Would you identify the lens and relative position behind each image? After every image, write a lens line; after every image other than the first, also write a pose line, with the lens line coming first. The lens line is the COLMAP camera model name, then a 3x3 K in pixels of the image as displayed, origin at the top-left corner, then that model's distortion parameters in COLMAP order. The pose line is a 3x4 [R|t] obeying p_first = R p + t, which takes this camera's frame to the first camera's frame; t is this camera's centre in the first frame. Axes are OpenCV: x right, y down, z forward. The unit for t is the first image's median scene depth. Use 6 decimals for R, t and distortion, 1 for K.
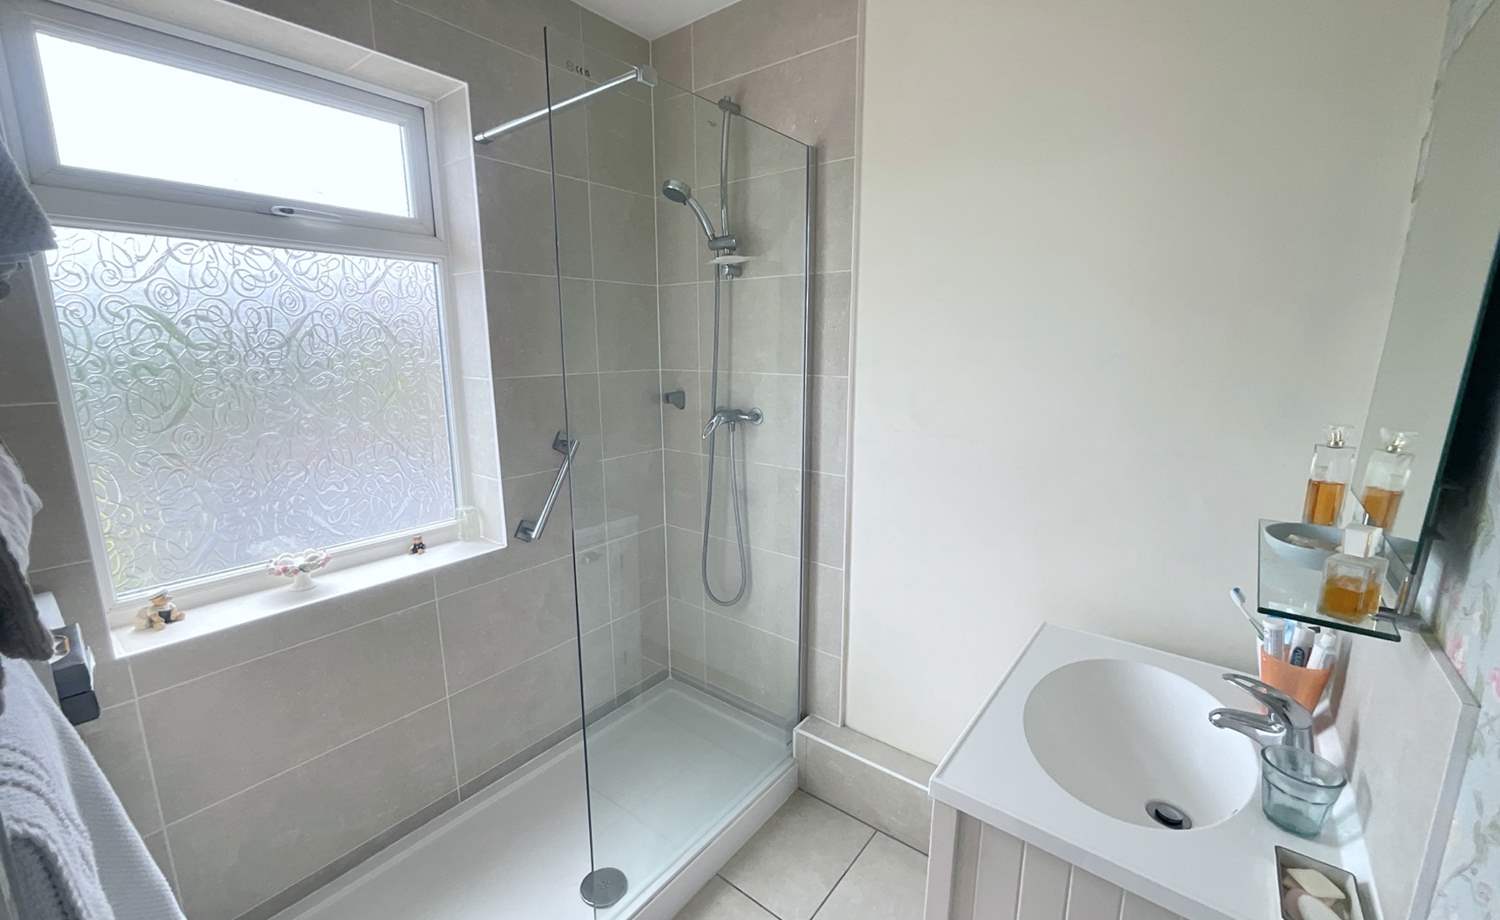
lens RADIAL K [[610.4, 0, 751.4], [0, 610.4, 458.2], [0, 0, 1]] dist [0.002169, 0.000263]
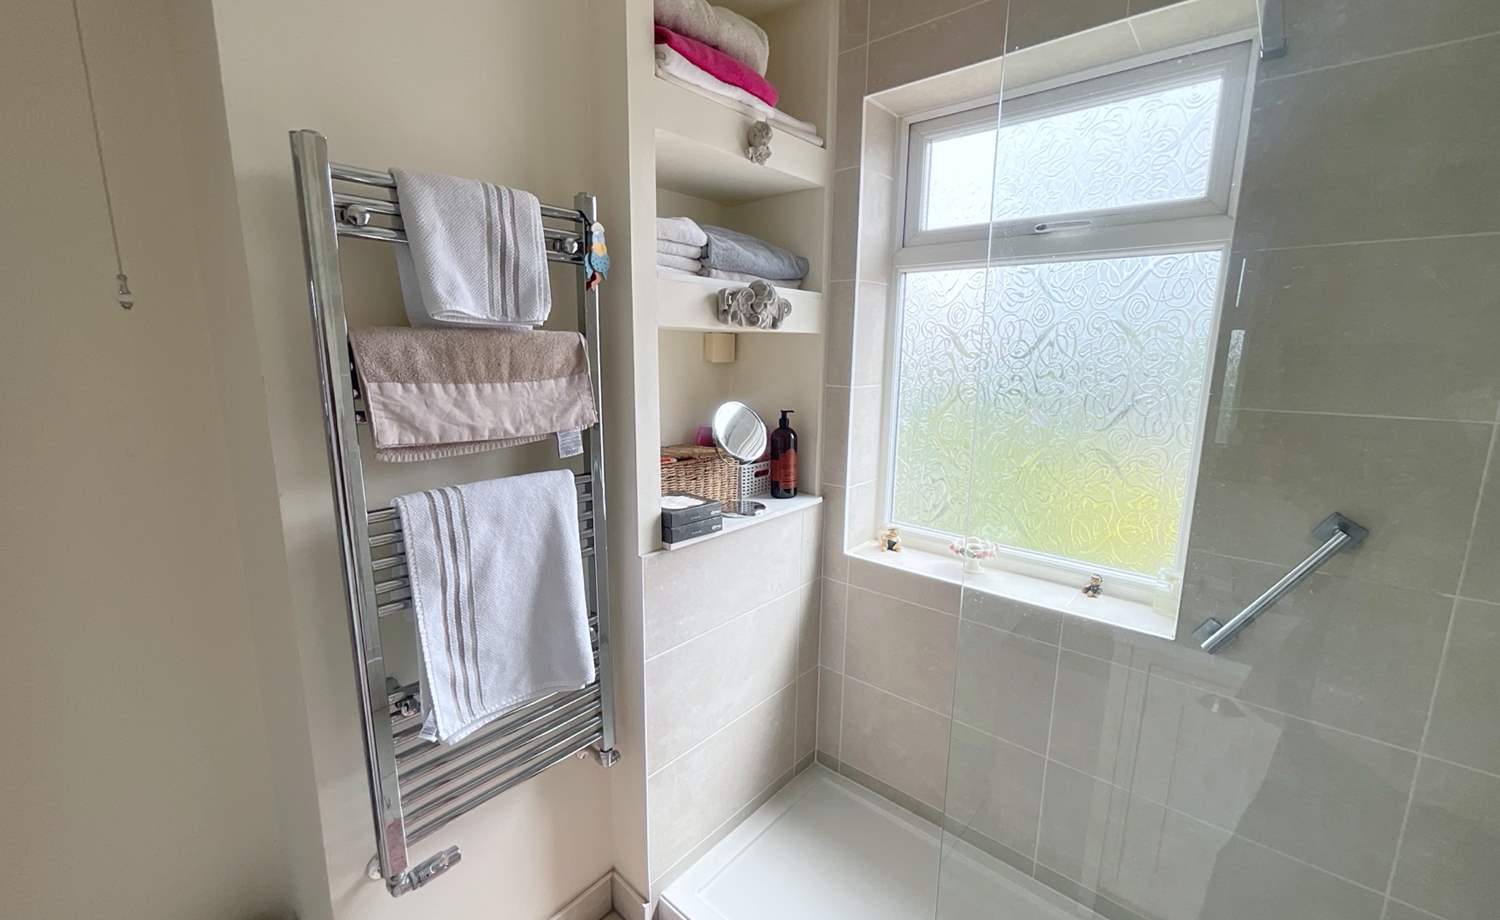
lens RADIAL K [[610.4, 0, 751.4], [0, 610.4, 458.2], [0, 0, 1]] dist [0.002169, 0.000263]
pose [[-0.060704, 0.180941, -0.981619, 0.345755], [-0.197035, 0.961909, 0.189493, -0.116287], [0.978515, 0.204916, -0.022741, 0.579397]]
